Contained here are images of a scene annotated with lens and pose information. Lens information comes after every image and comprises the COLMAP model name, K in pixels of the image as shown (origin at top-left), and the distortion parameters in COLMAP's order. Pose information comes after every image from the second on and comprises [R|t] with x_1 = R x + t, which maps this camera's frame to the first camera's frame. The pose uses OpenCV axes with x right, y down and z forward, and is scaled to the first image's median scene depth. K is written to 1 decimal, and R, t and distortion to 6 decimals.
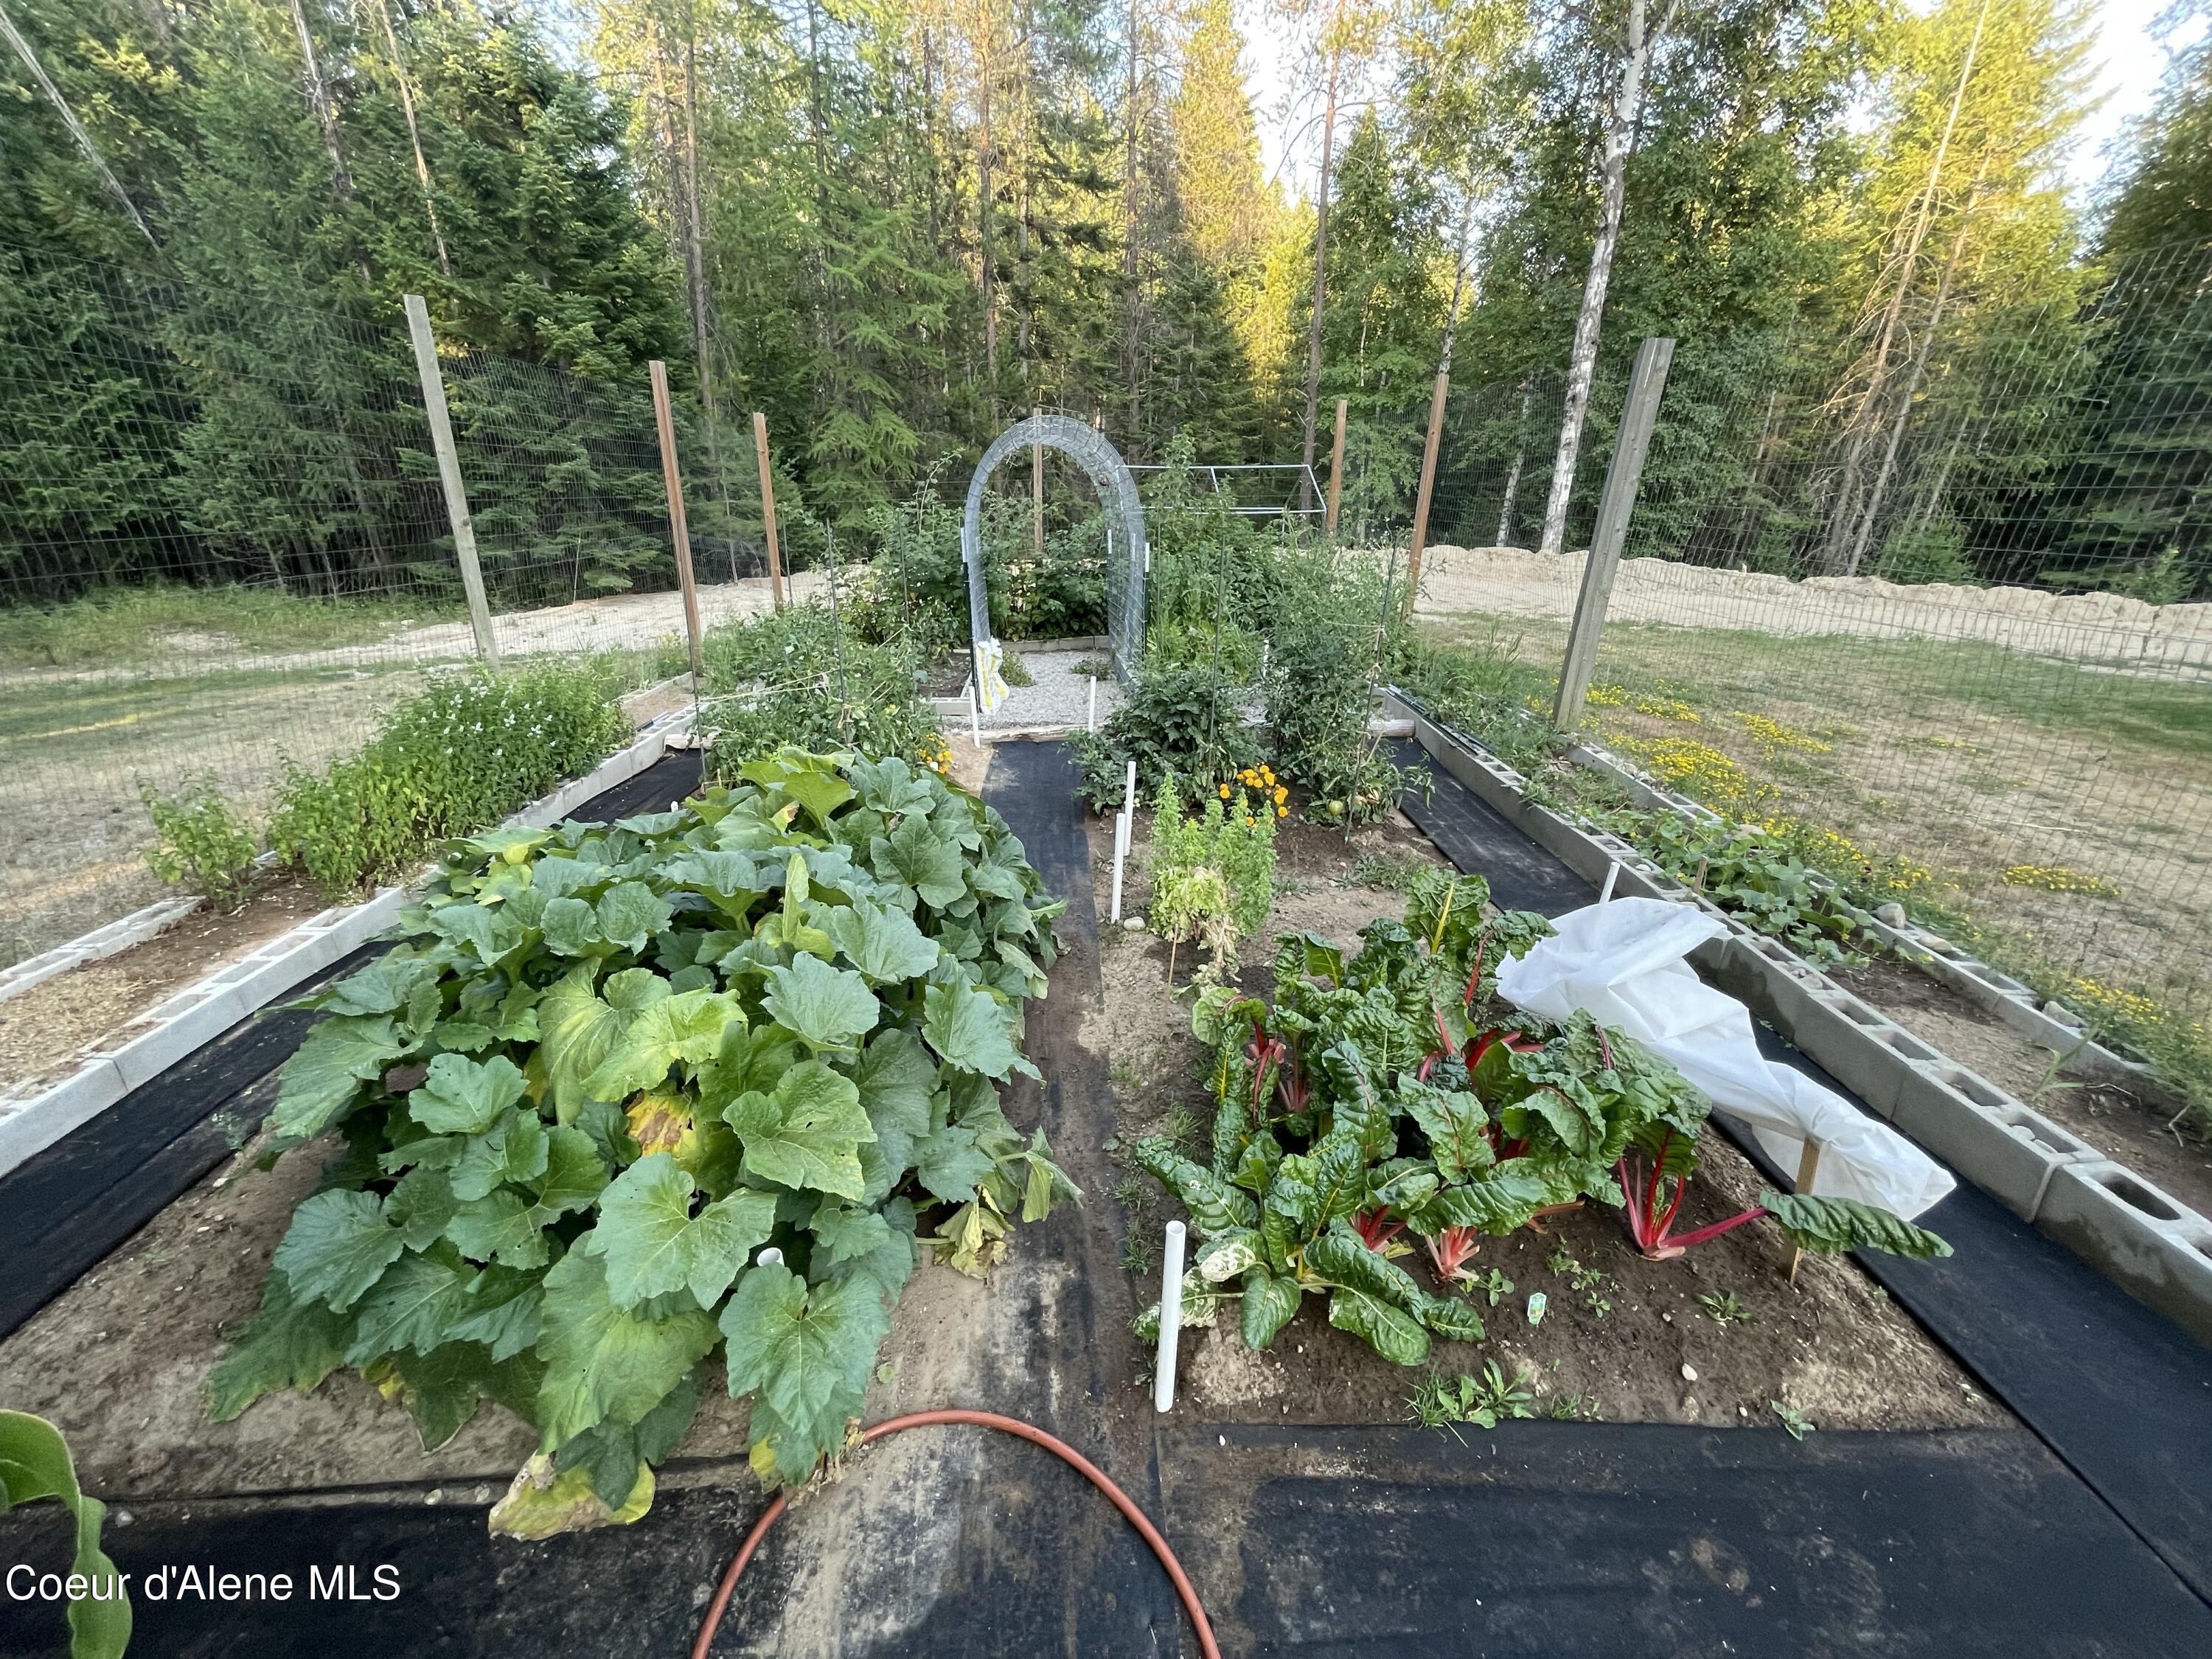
lens RADIAL K [[884.5, 0, 1095.1], [0, 884.5, 838.6], [0, 0, 1]] dist [-0.007643, -0.000095]
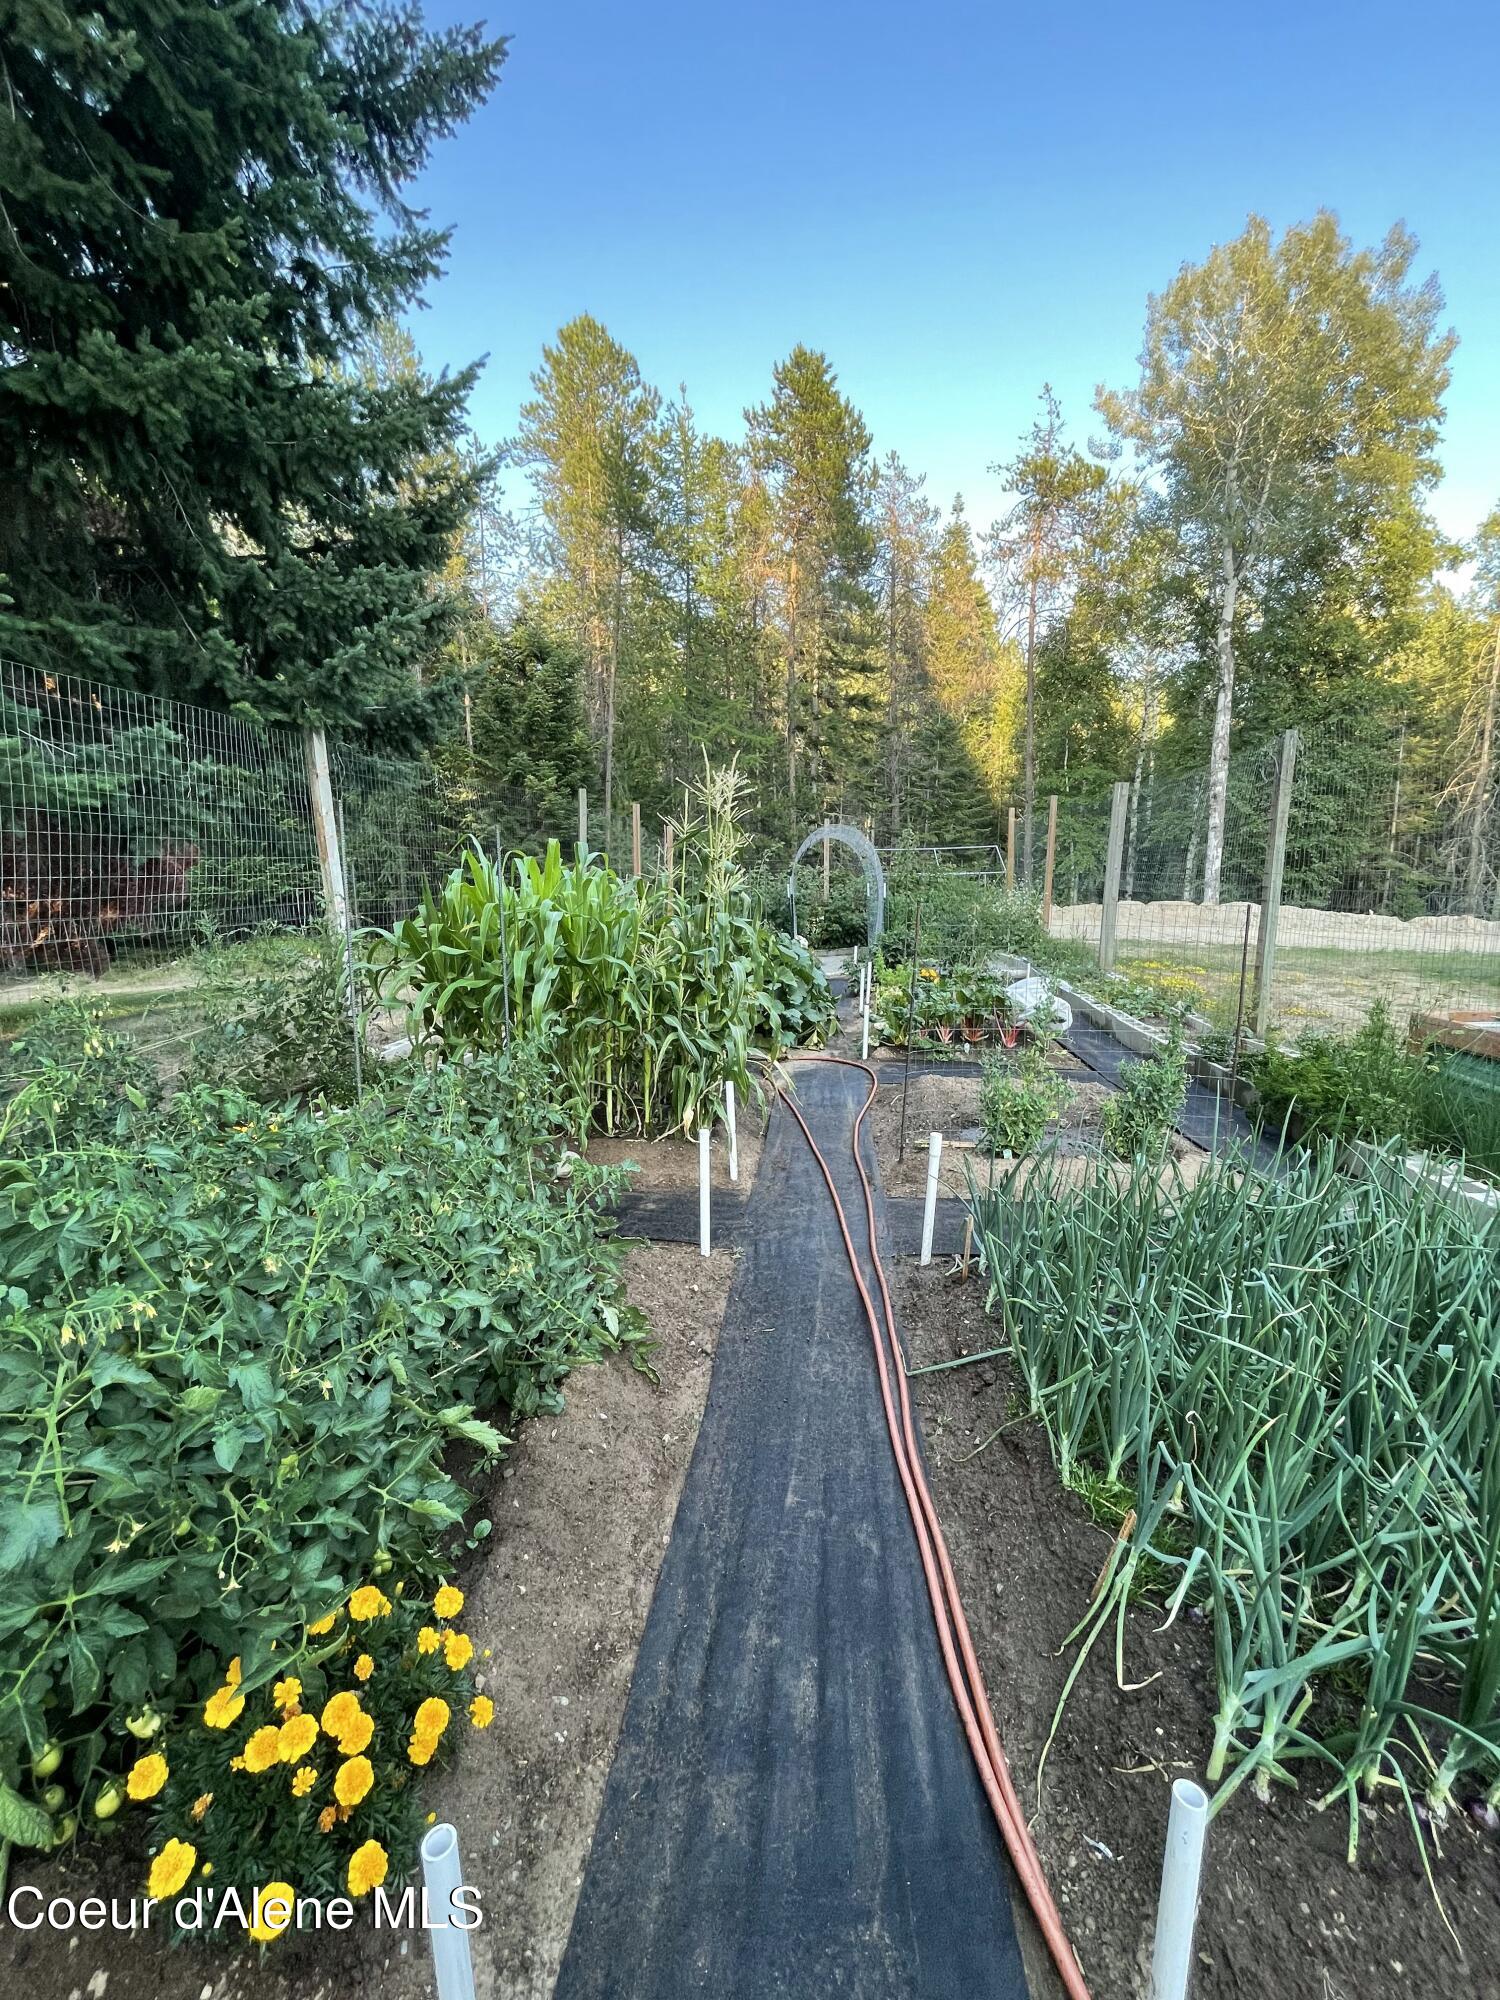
lens RADIAL K [[799.7, 0, 751.0], [0, 799.7, 999.0], [0, 0, 1]] dist [-0.007643, -0.000095]
pose [[0.989189, 0.001293, -0.146639, 0.006942], [-0.033726, 0.975161, -0.218913, 0.078657], [0.142714, 0.221492, 0.964663, -0.175001]]
